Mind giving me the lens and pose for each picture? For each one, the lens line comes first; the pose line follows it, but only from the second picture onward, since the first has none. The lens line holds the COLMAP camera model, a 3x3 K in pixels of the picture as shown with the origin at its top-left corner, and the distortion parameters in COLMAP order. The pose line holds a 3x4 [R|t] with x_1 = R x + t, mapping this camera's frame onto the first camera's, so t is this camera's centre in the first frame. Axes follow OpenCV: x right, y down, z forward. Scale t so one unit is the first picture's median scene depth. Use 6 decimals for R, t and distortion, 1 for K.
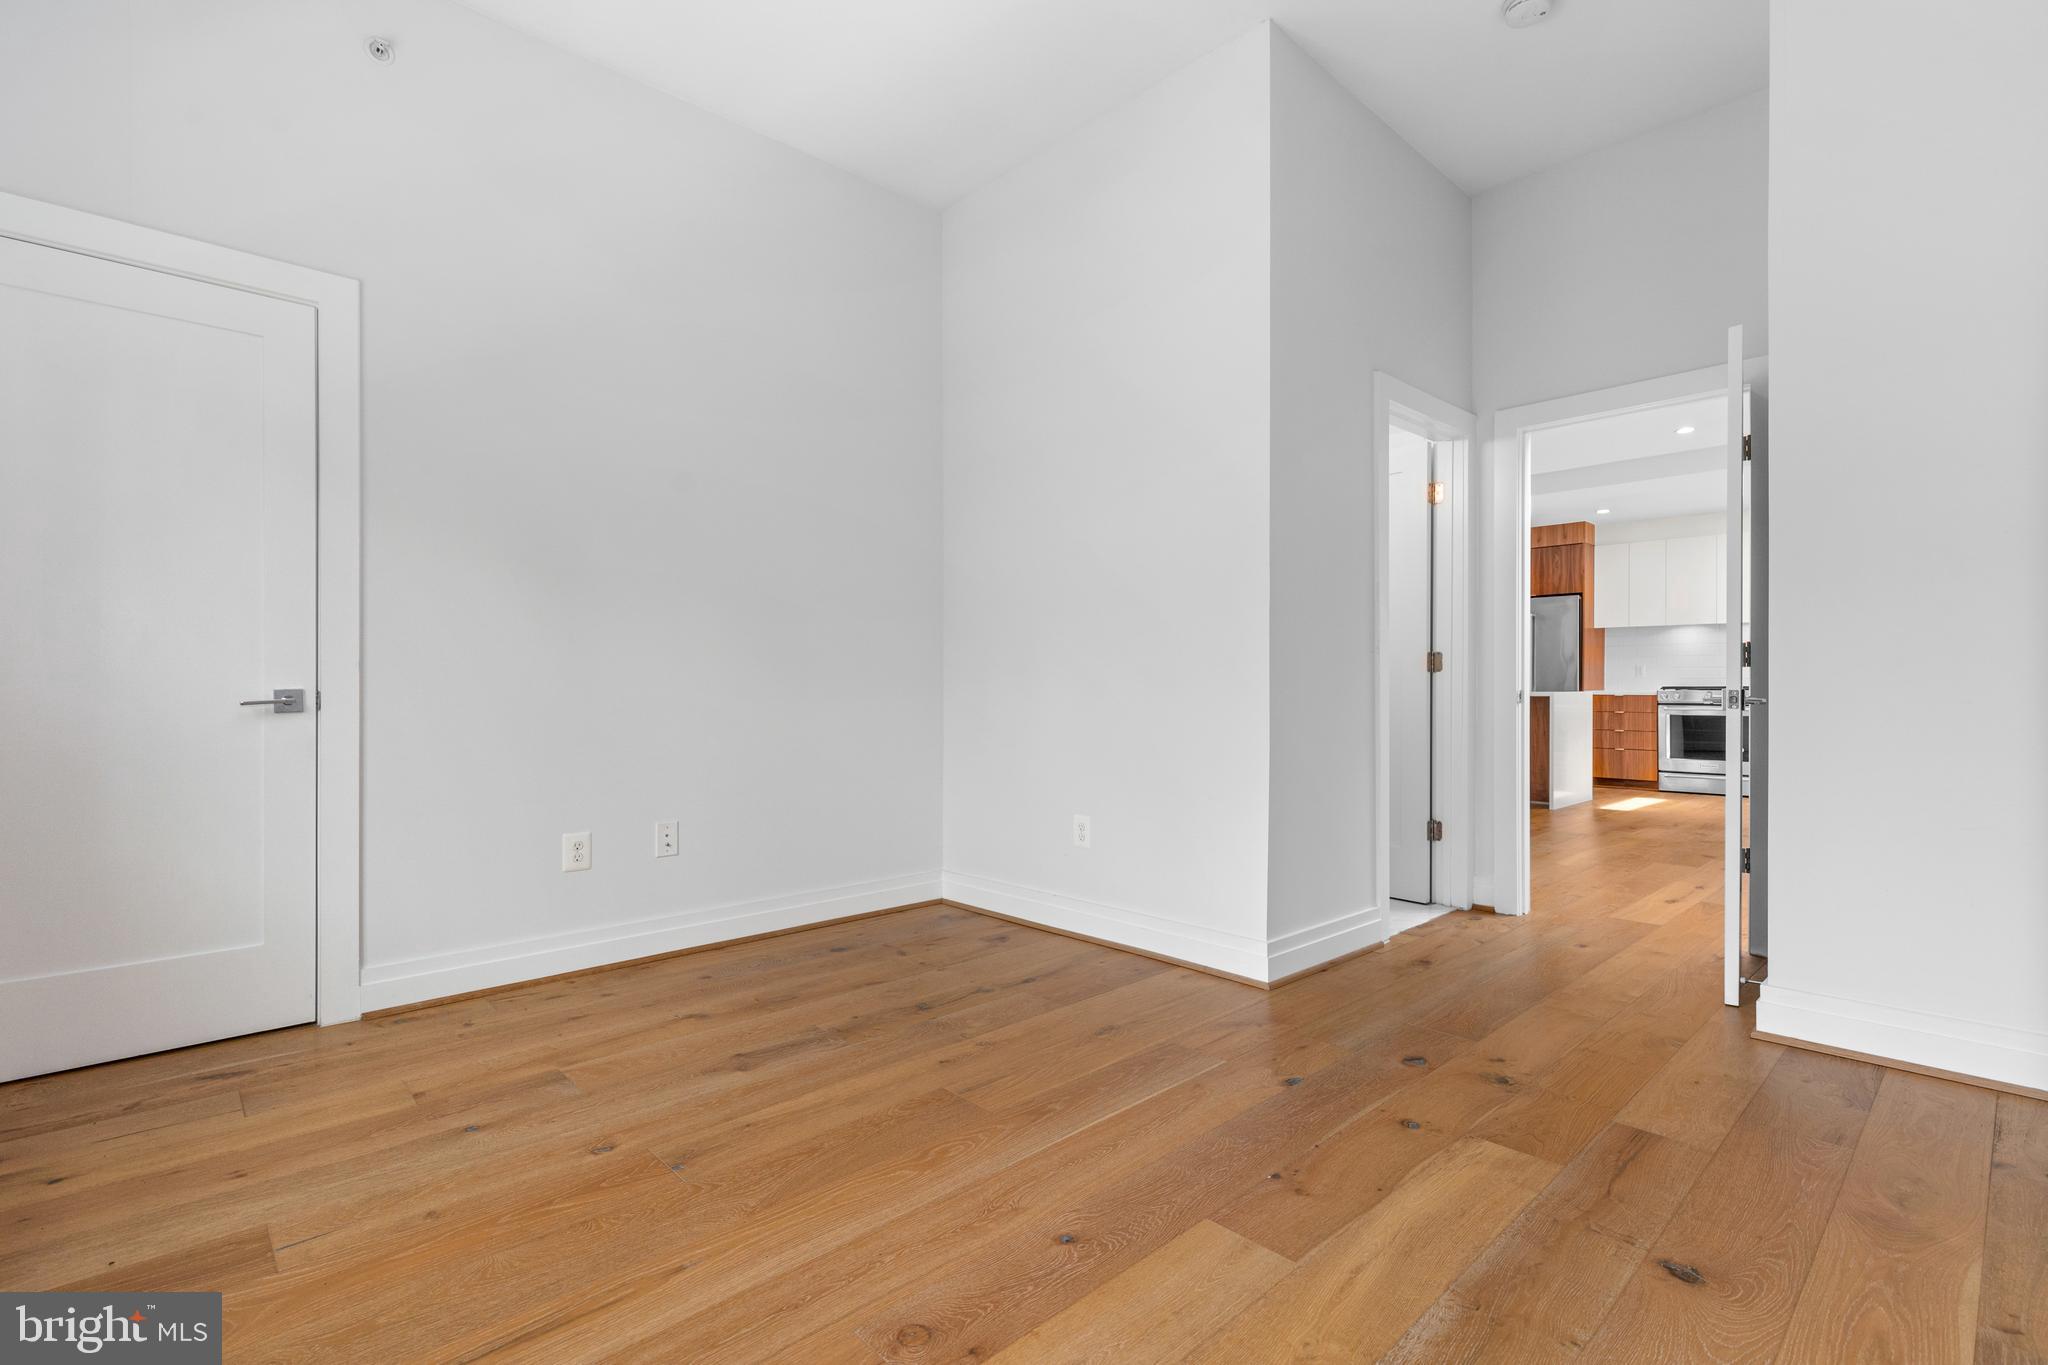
lens RADIAL K [[918.8, 0, 1014.8], [0, 918.8, 682.1], [0, 0, 1]] dist [0.003395, -0.000022]
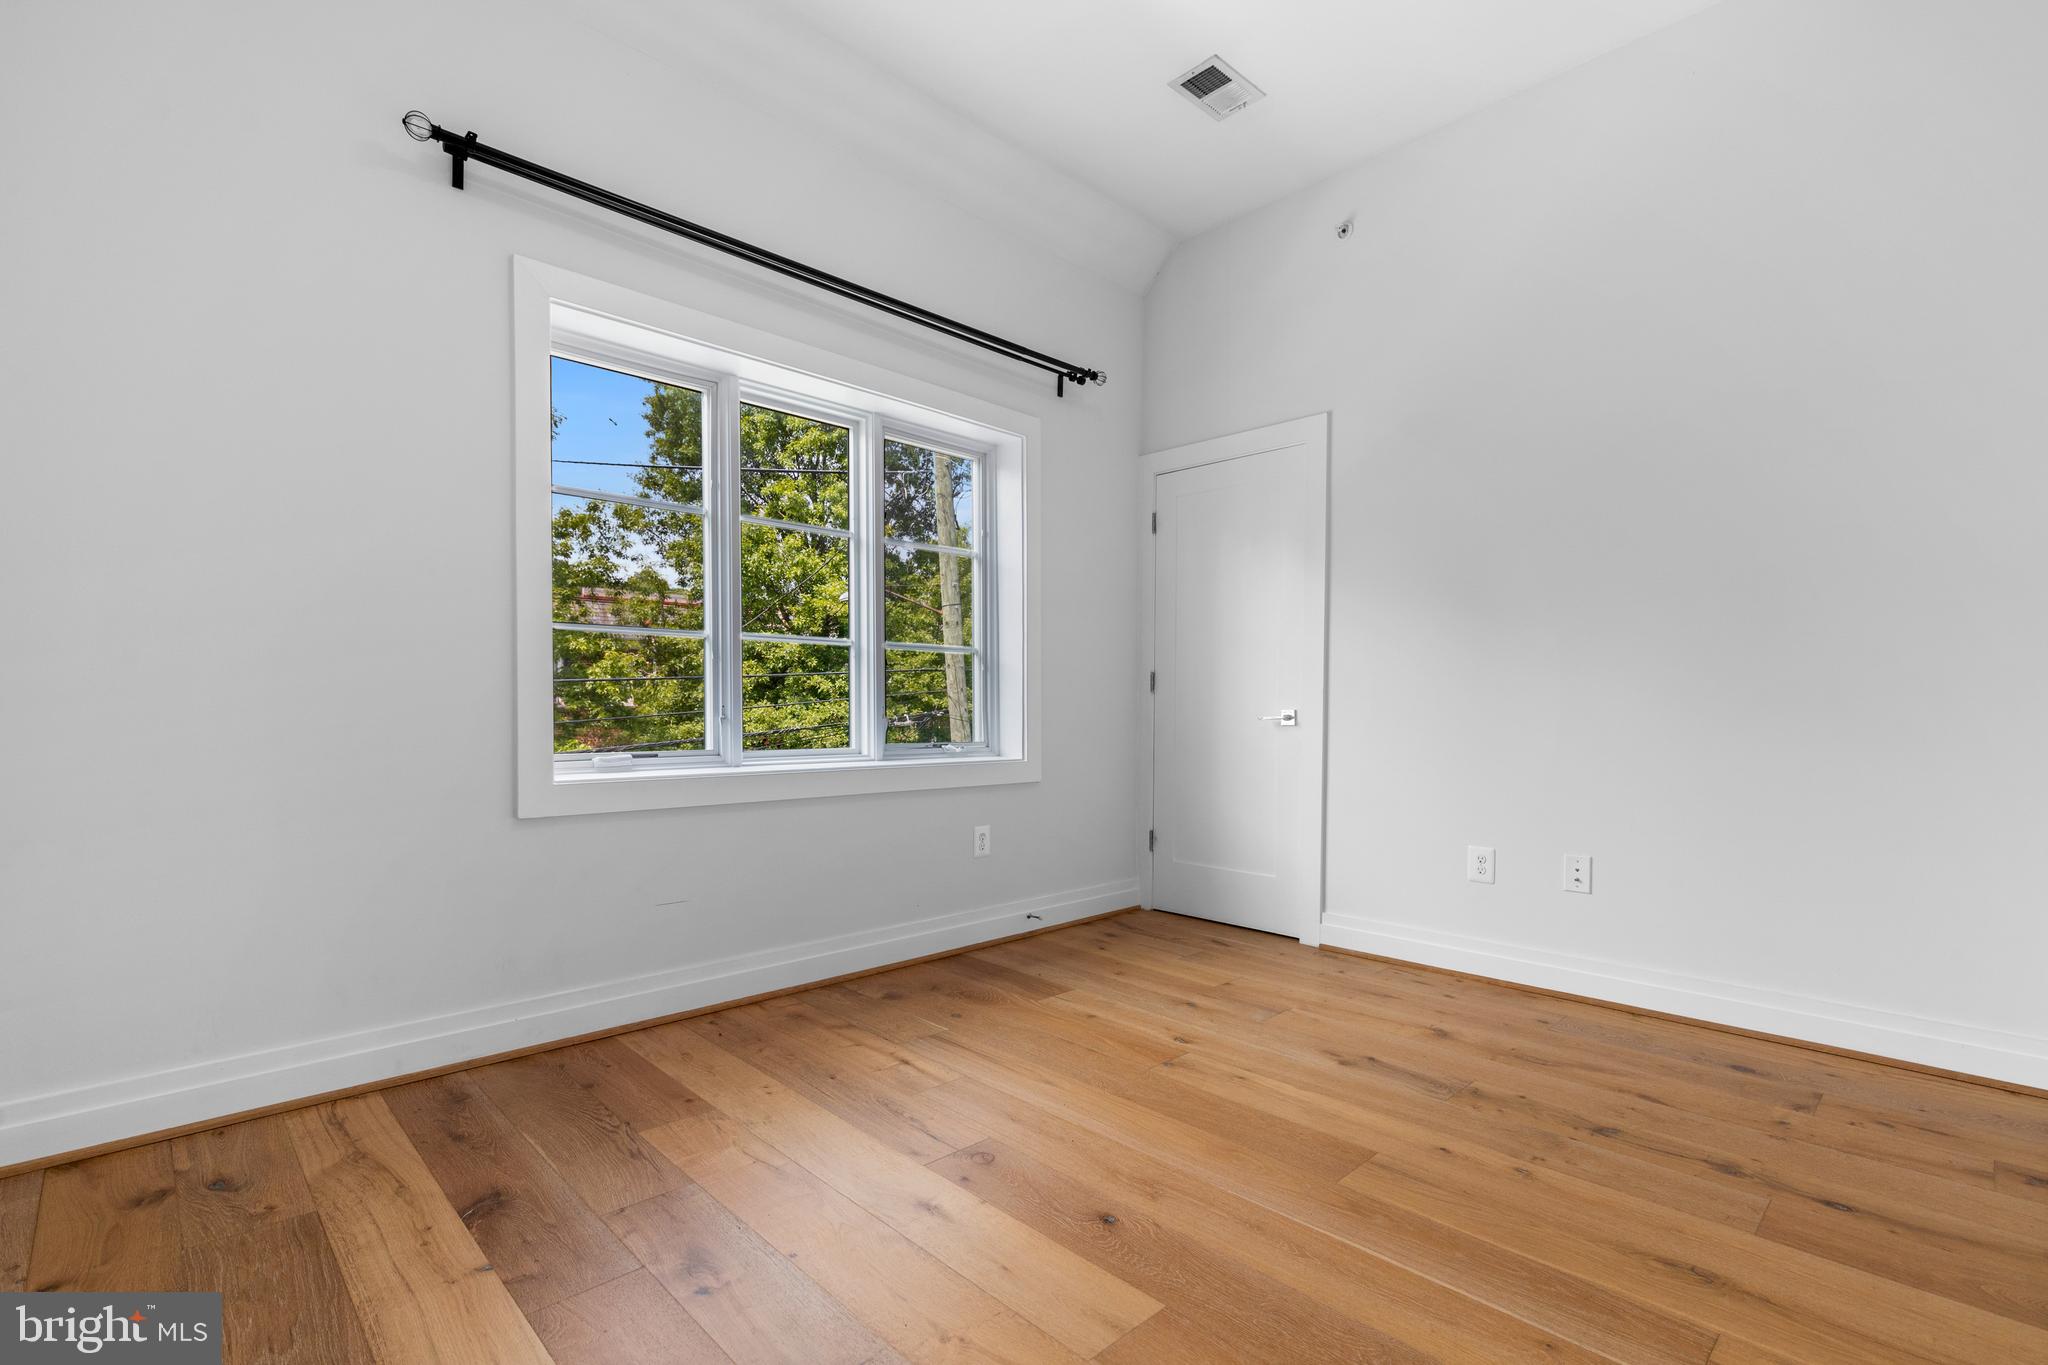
lens RADIAL K [[918.8, 0, 1014.8], [0, 918.8, 682.1], [0, 0, 1]] dist [0.003395, -0.000022]
pose [[0.032181, -0.023409, -0.999208, 0.663815], [0.001047, 0.999726, -0.023388, -0.003079], [0.999482, -0.000294, 0.032197, 0.487648]]
